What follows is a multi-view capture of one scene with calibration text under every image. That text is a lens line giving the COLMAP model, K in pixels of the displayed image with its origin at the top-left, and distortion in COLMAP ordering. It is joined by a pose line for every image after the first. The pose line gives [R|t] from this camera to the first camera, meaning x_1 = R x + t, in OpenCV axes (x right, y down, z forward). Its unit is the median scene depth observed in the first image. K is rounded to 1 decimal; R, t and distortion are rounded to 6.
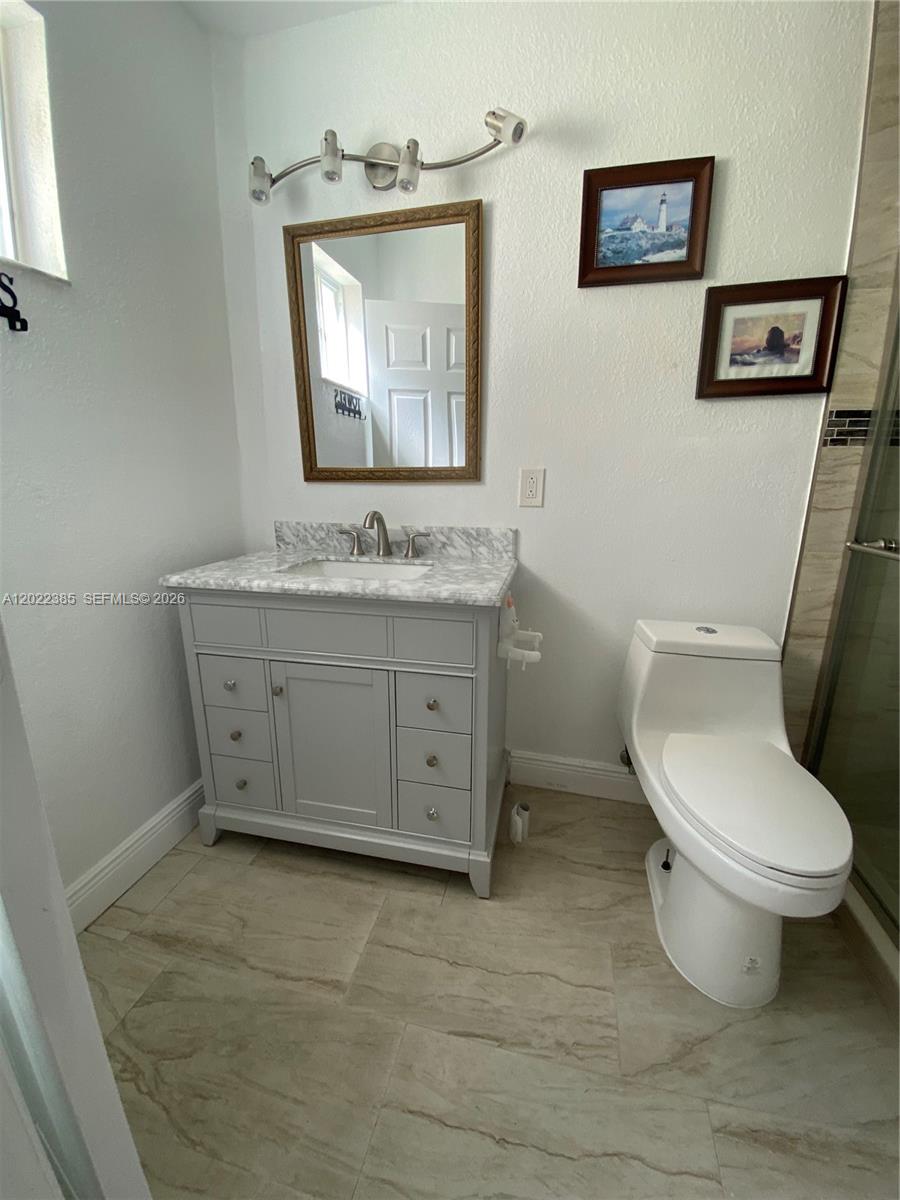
lens RADIAL K [[489.3, 0, 445.9], [0, 489.3, 597.3], [0, 0, 1]] dist [-0.018848, -0.001130]
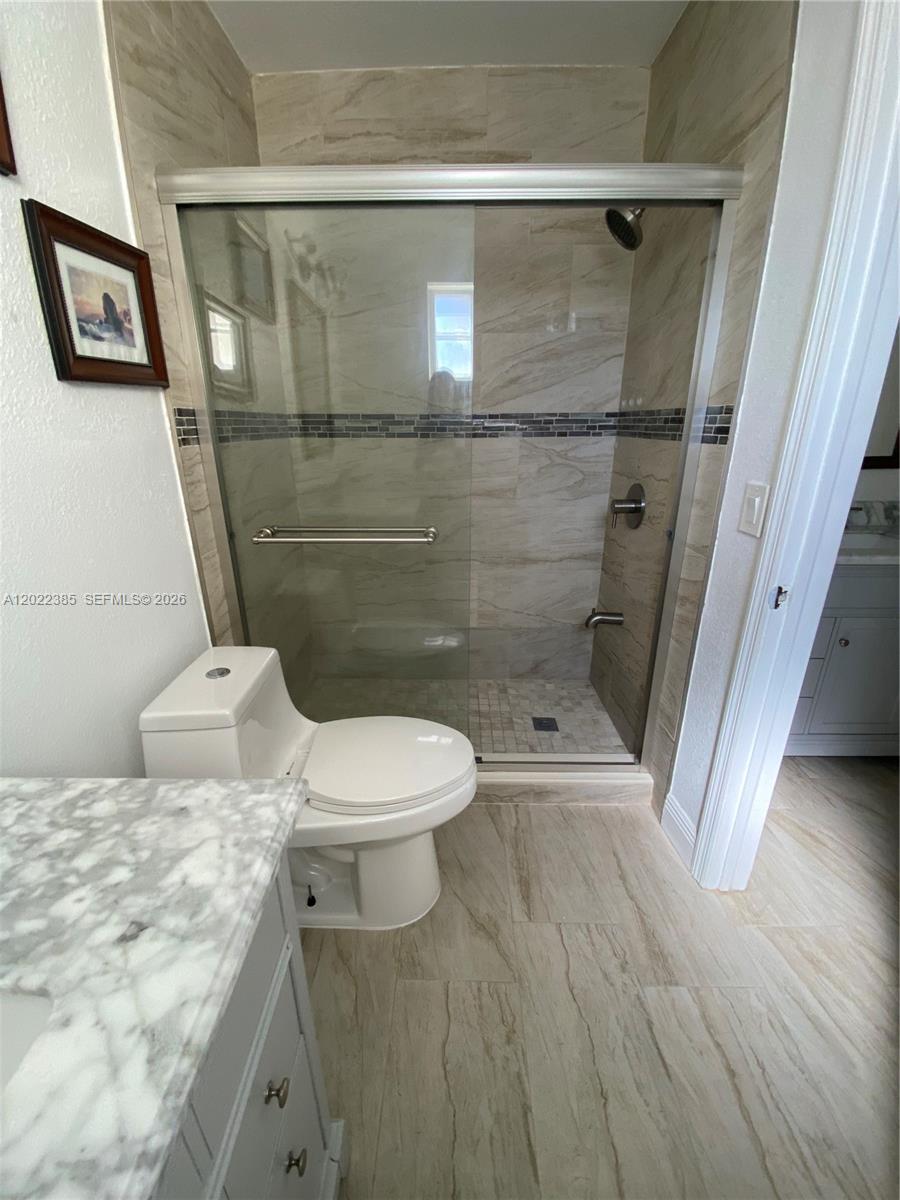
lens RADIAL K [[489.3, 0, 443.6], [0, 489.3, 601.9], [0, 0, 1]] dist [-0.018848, -0.001130]
pose [[-0.214816, -0.337226, 0.916587, -0.291126], [0.245287, 0.889788, 0.384853, -0.287362], [-0.945351, 0.307500, -0.108424, 0.725764]]
